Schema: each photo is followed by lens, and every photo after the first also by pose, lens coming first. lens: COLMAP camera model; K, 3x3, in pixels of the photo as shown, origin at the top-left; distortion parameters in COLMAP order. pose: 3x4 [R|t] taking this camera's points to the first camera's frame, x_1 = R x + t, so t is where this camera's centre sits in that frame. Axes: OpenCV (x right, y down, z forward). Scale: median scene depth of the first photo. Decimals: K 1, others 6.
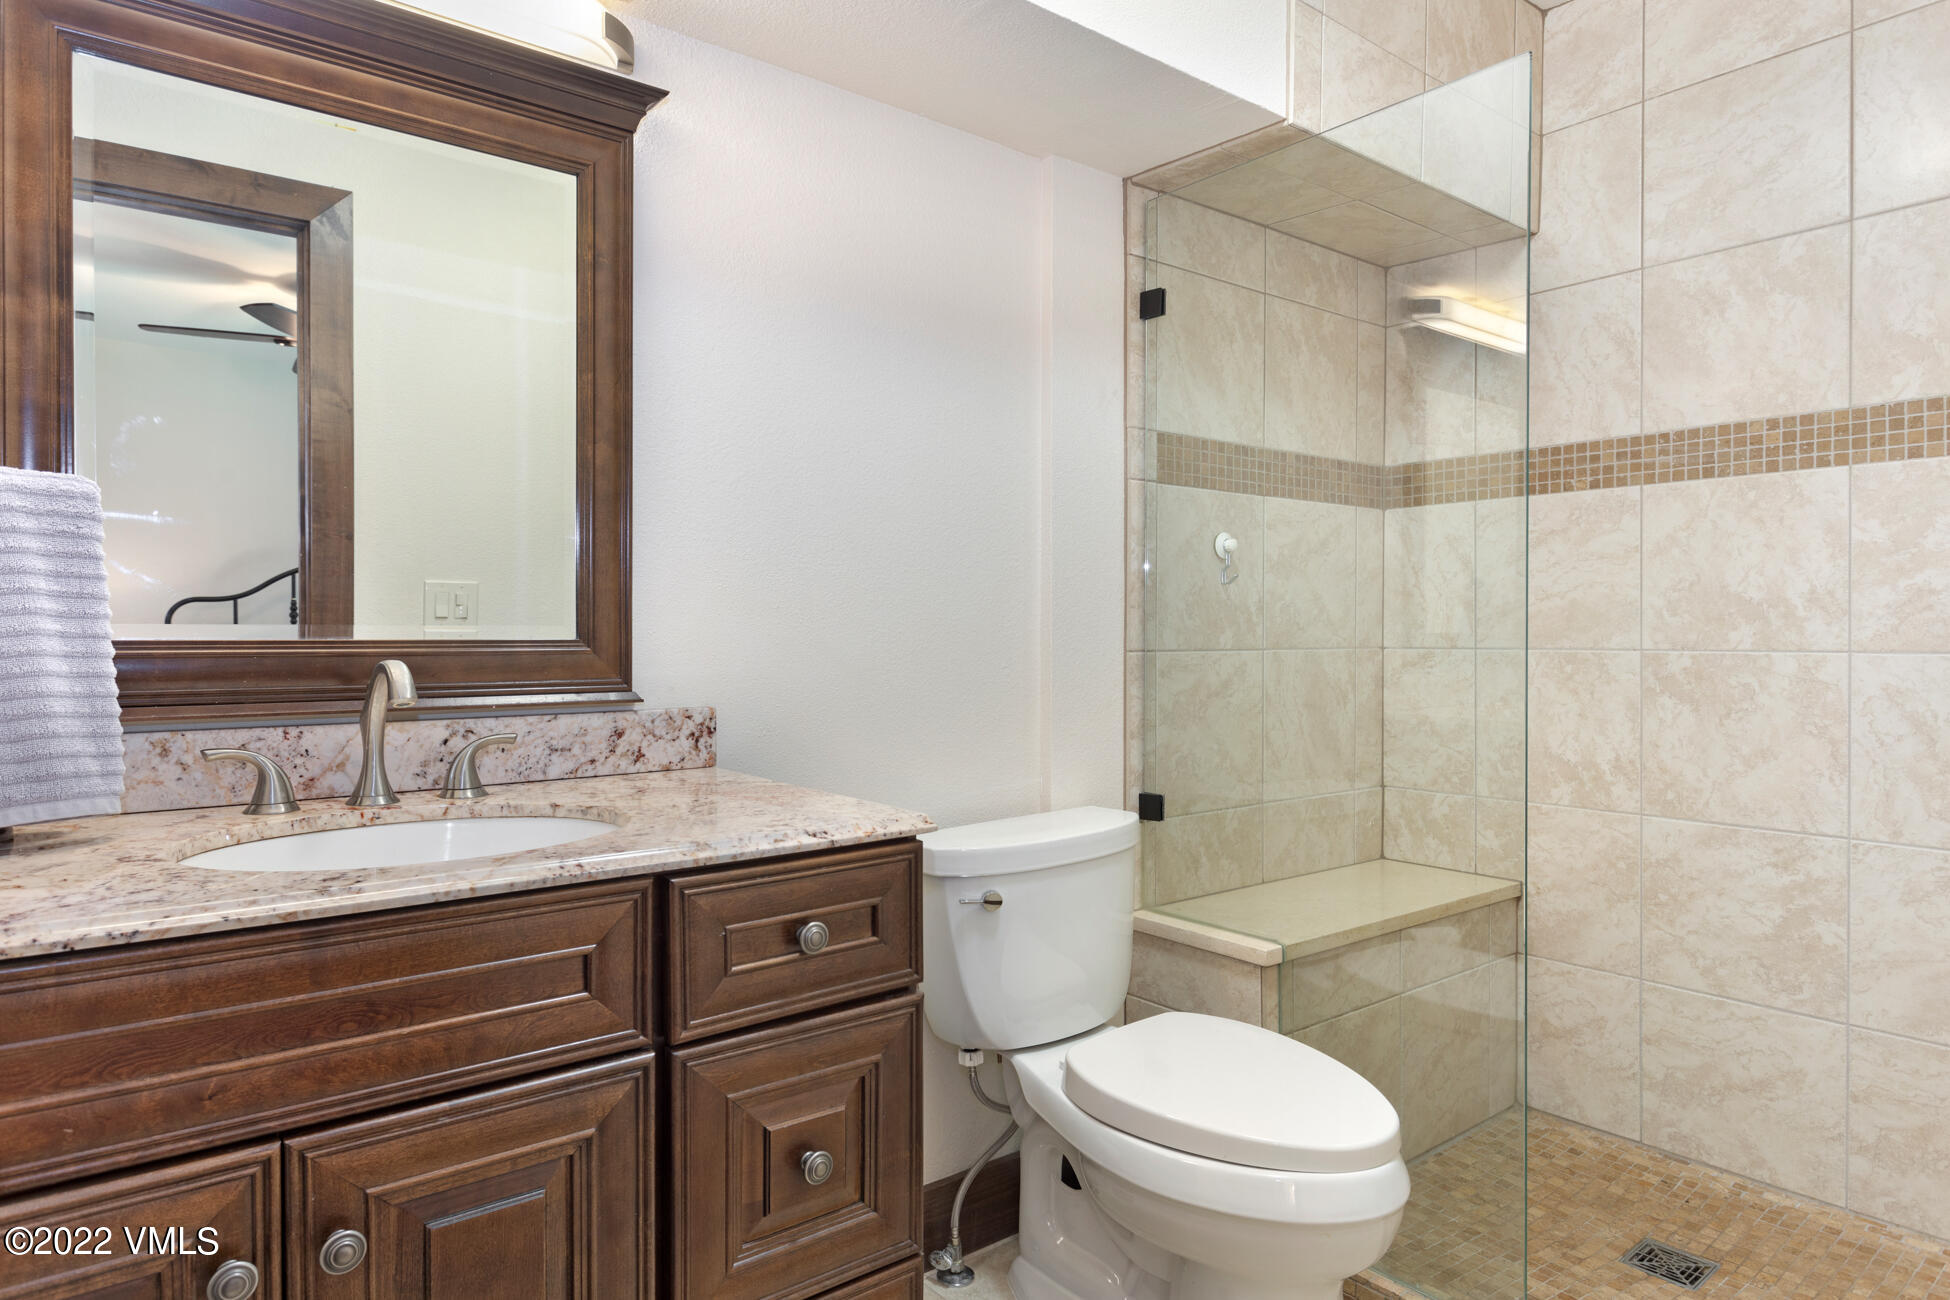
lens RADIAL K [[1130.8, 0, 975.0], [0, 1130.8, 650.0], [0, 0, 1]] dist [-0.016677, -0.000113]
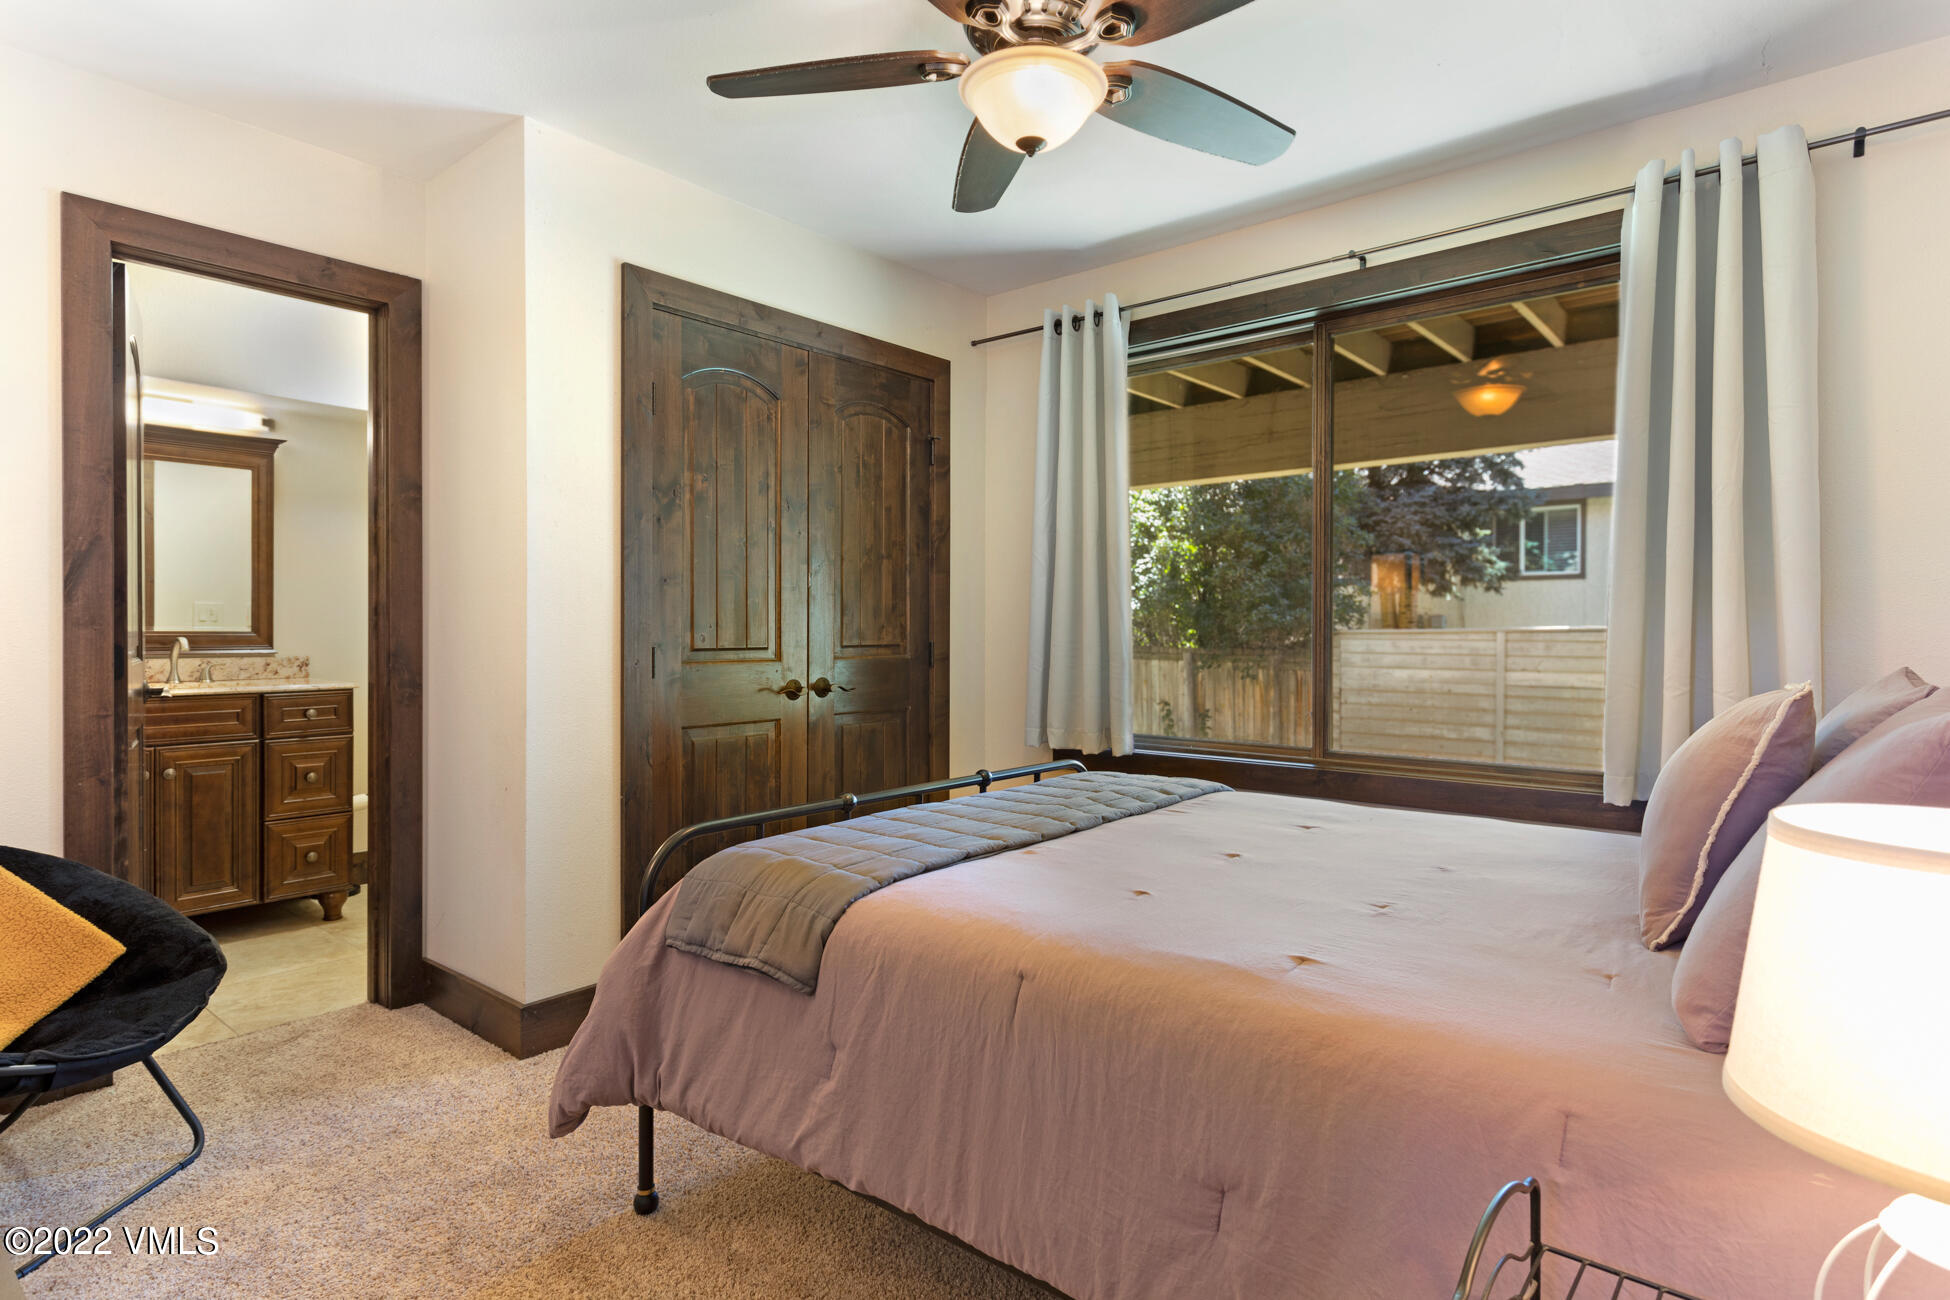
lens RADIAL K [[1057.2, 0, 975.0], [0, 1057.2, 650.0], [0, 0, 1]] dist [-0.003407, -0.001035]
pose [[0.983811, 0.002510, 0.179194, 1.117503], [-0.002823, 0.999995, 0.001489, 0.031677], [-0.179190, -0.001971, 0.983813, -2.256457]]
